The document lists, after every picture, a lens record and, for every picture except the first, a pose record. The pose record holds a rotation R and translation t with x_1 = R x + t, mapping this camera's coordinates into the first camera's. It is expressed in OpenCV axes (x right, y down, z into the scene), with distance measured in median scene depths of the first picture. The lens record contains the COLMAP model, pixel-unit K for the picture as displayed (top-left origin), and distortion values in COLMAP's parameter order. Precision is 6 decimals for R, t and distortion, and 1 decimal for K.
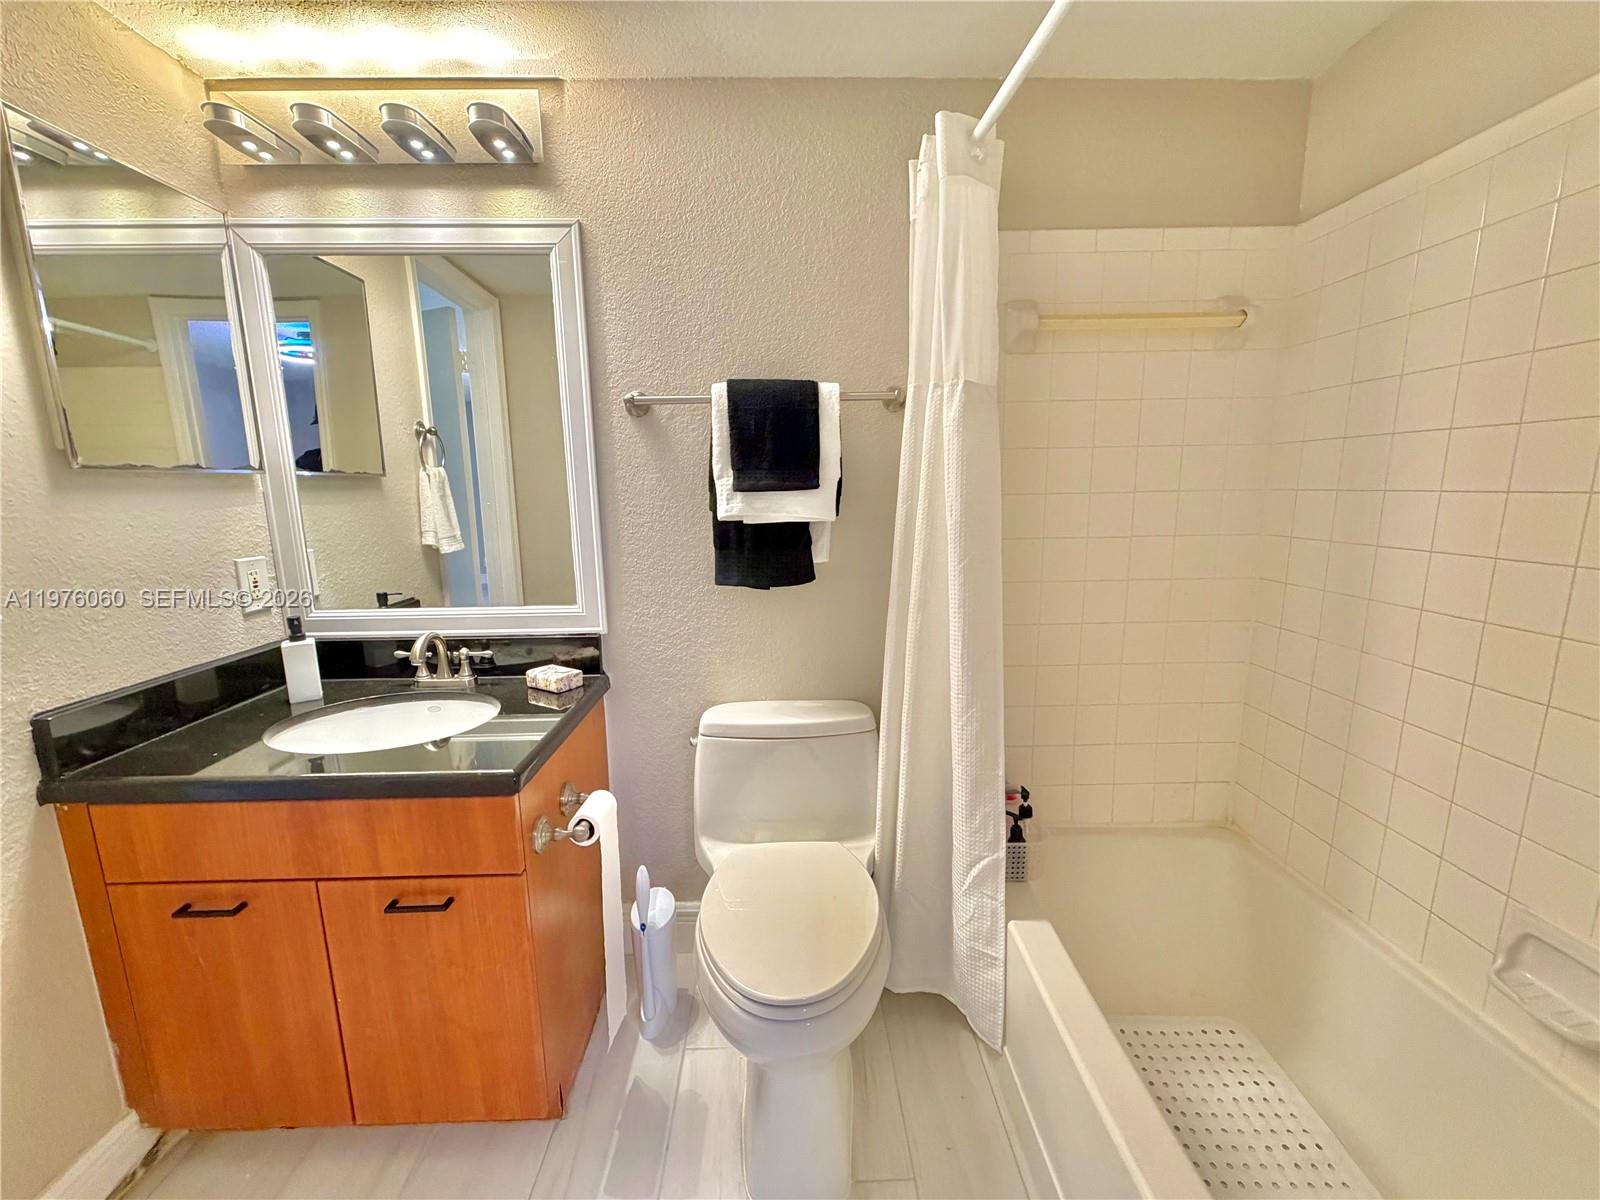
lens RADIAL K [[641.6, 0, 800.0], [0, 641.6, 600.0], [0, 0, 1]] dist [0.002380, 0.000033]
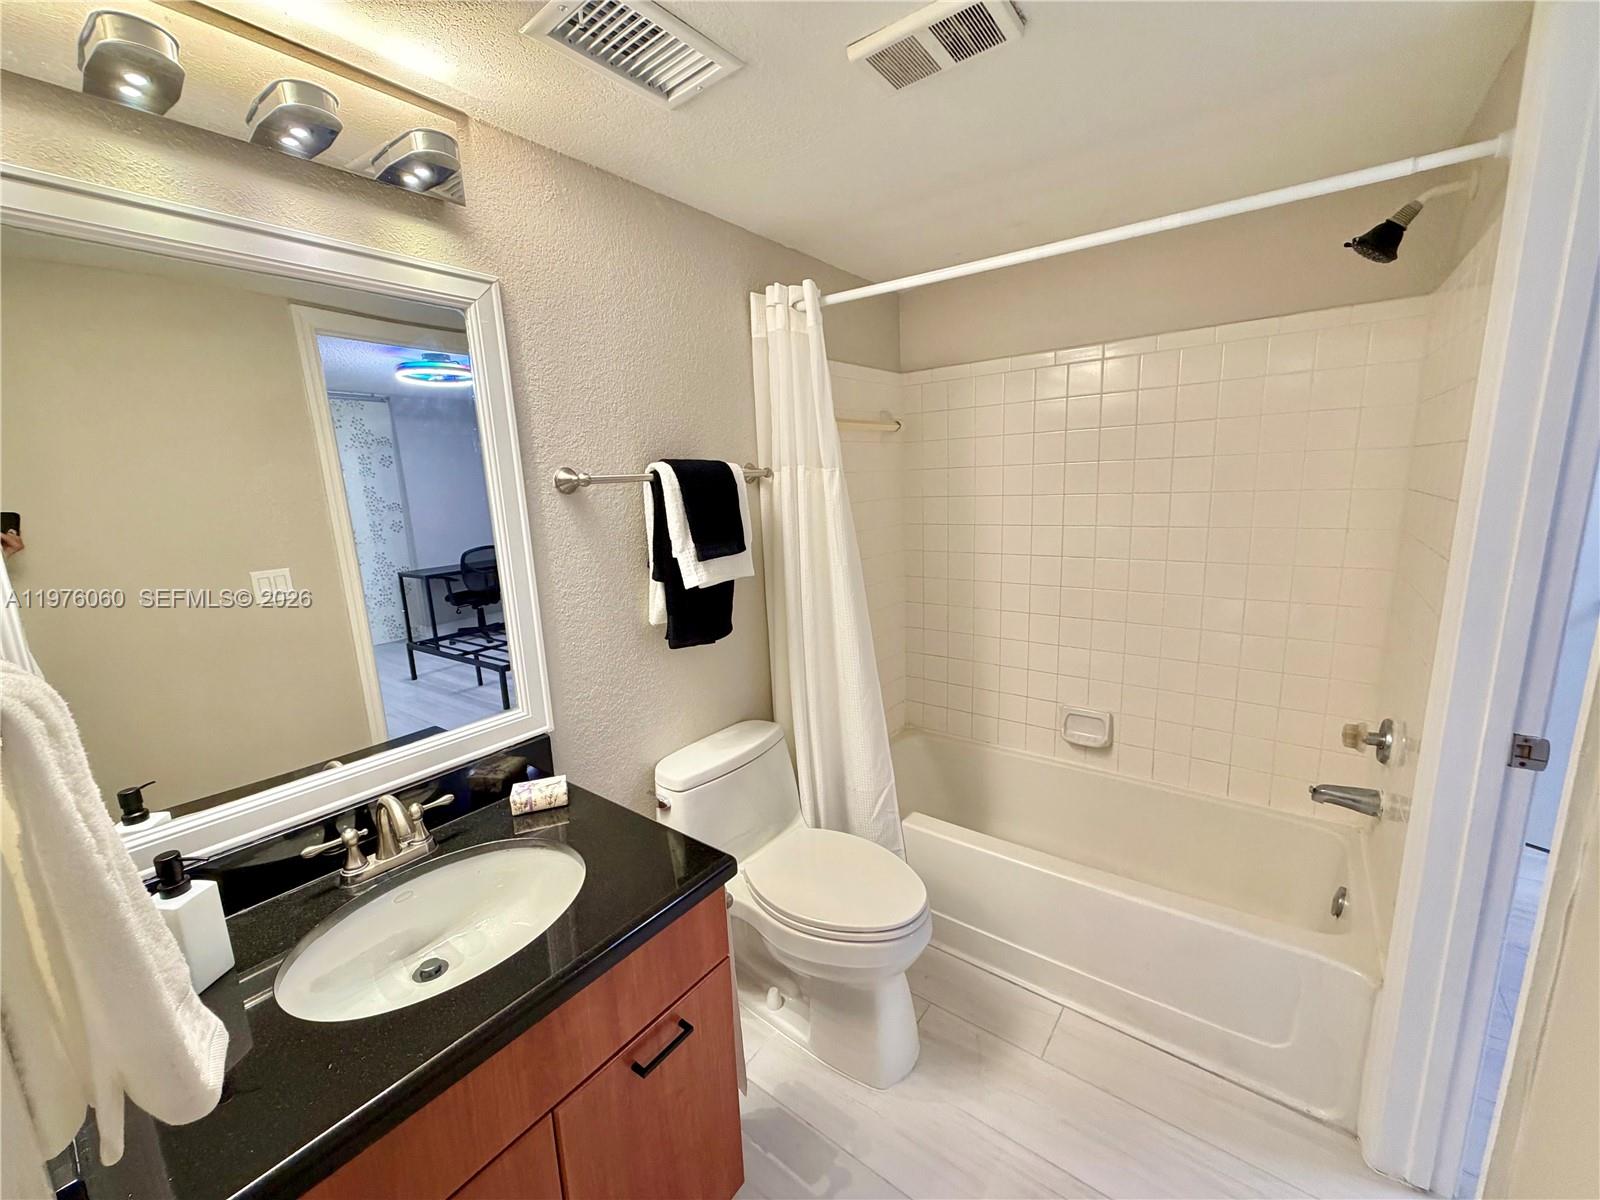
lens RADIAL K [[641.6, 0, 800.0], [0, 641.6, 600.0], [0, 0, 1]] dist [0.002380, 0.000033]
pose [[0.620339, -0.157732, 0.768310, -0.836264], [0.170490, 0.983265, 0.064206, -0.141304], [-0.765580, 0.091160, 0.636850, 0.158111]]
